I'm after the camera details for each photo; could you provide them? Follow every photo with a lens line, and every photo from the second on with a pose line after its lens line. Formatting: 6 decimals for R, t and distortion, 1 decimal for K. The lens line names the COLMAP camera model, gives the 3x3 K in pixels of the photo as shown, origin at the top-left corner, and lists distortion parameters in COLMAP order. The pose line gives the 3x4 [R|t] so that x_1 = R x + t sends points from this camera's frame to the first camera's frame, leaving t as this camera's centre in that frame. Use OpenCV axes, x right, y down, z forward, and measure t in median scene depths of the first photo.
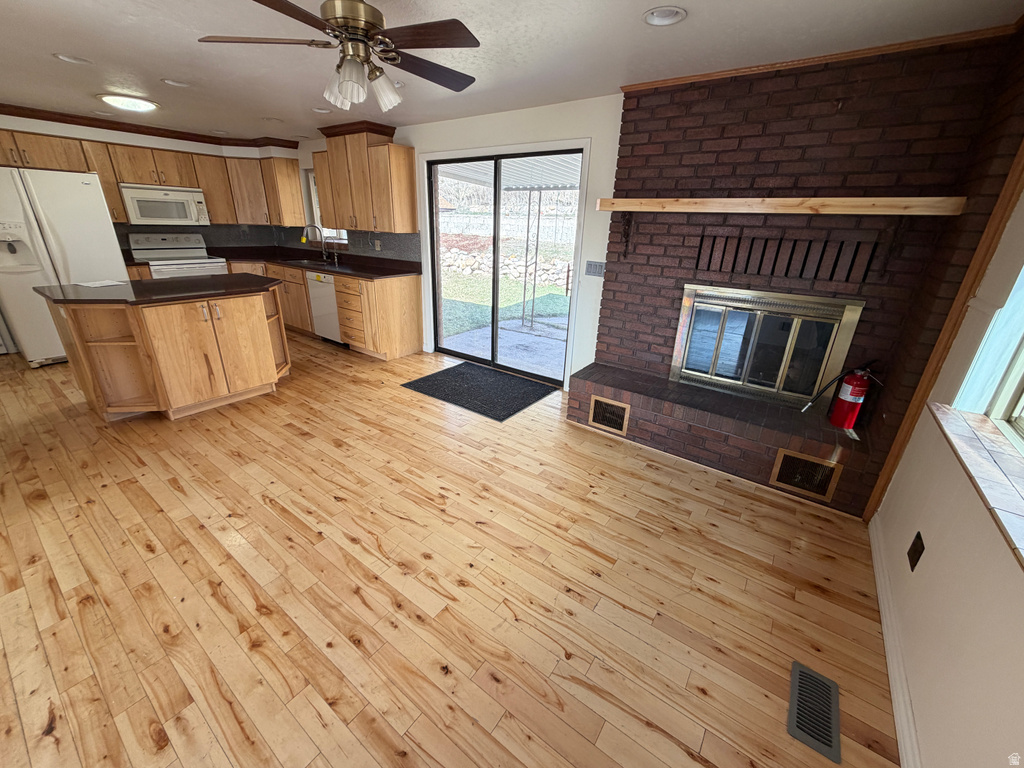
lens RADIAL K [[409.0, 0, 510.2], [0, 409.0, 380.1], [0, 0, 1]] dist [0.001130, 0.000741]
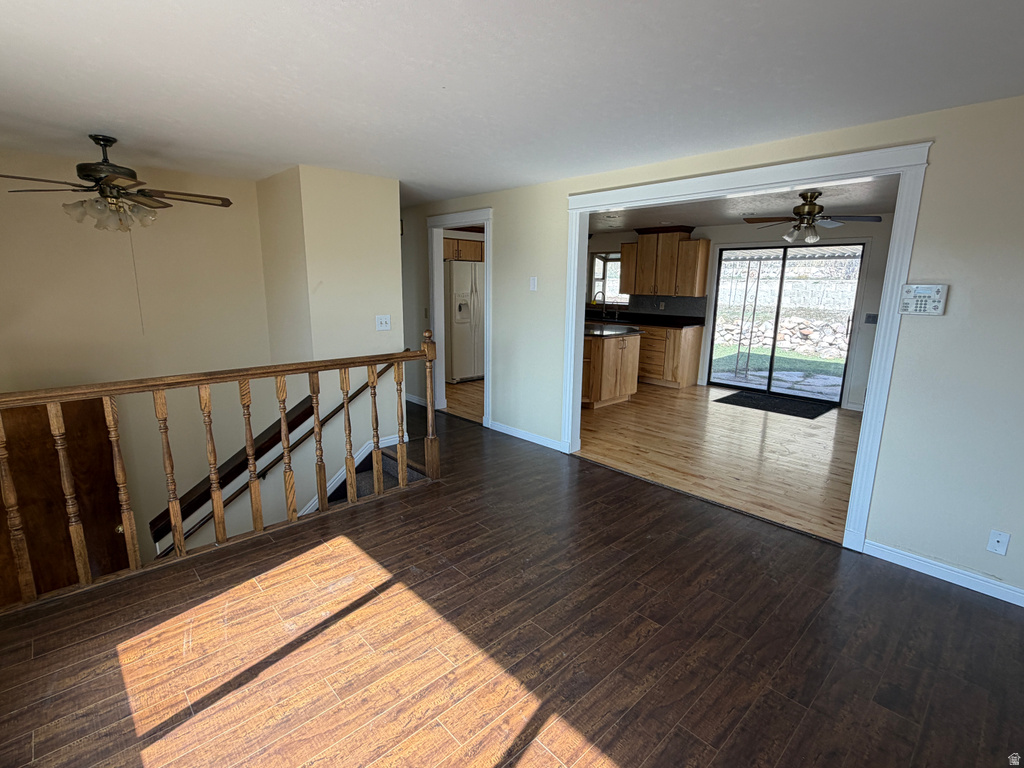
lens RADIAL K [[498.2, 0, 510.7], [0, 498.2, 384.8], [0, 0, 1]] dist [-0.001640, -0.000336]
pose [[0.982201, 0.022102, -0.186530, -0.654189], [-0.053049, 0.985267, -0.162588, 0.283965], [0.180188, 0.169590, 0.968902, -0.818535]]
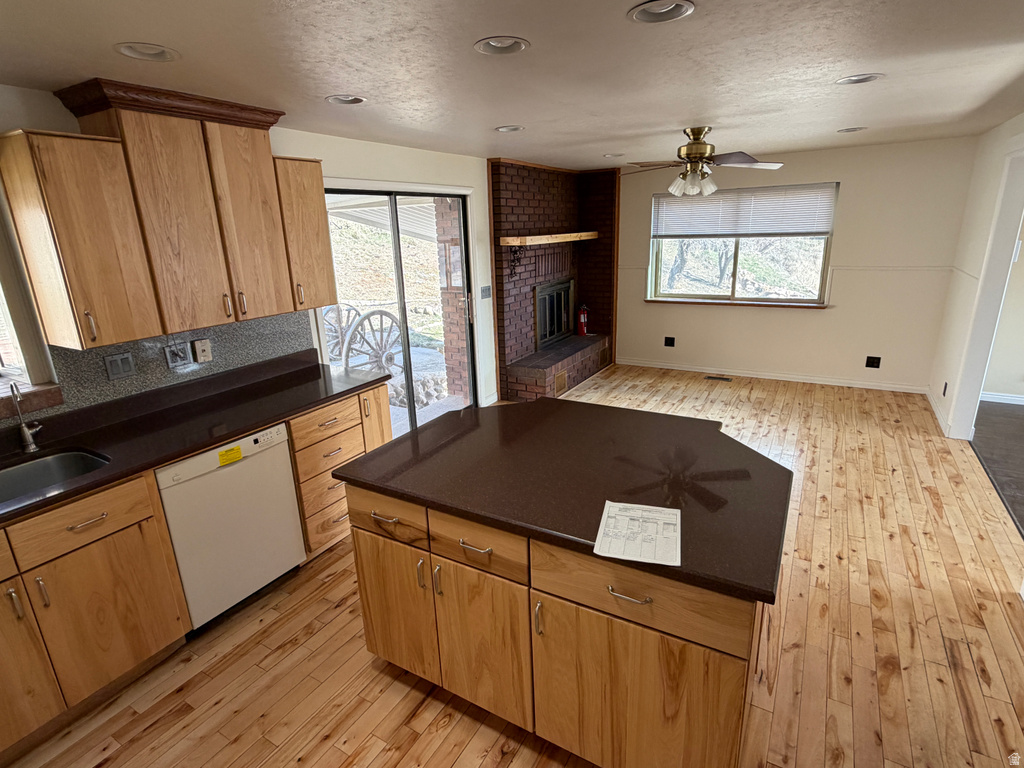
lens RADIAL K [[534.6, 0, 507.8], [0, 534.6, 384.6], [0, 0, 1]] dist [-0.003033, 0.000517]
pose [[-0.099697, -0.308920, 0.945848, -1.200343], [0.392745, 0.861184, 0.322666, -0.464443], [-0.914227, 0.403646, 0.035469, 0.897166]]
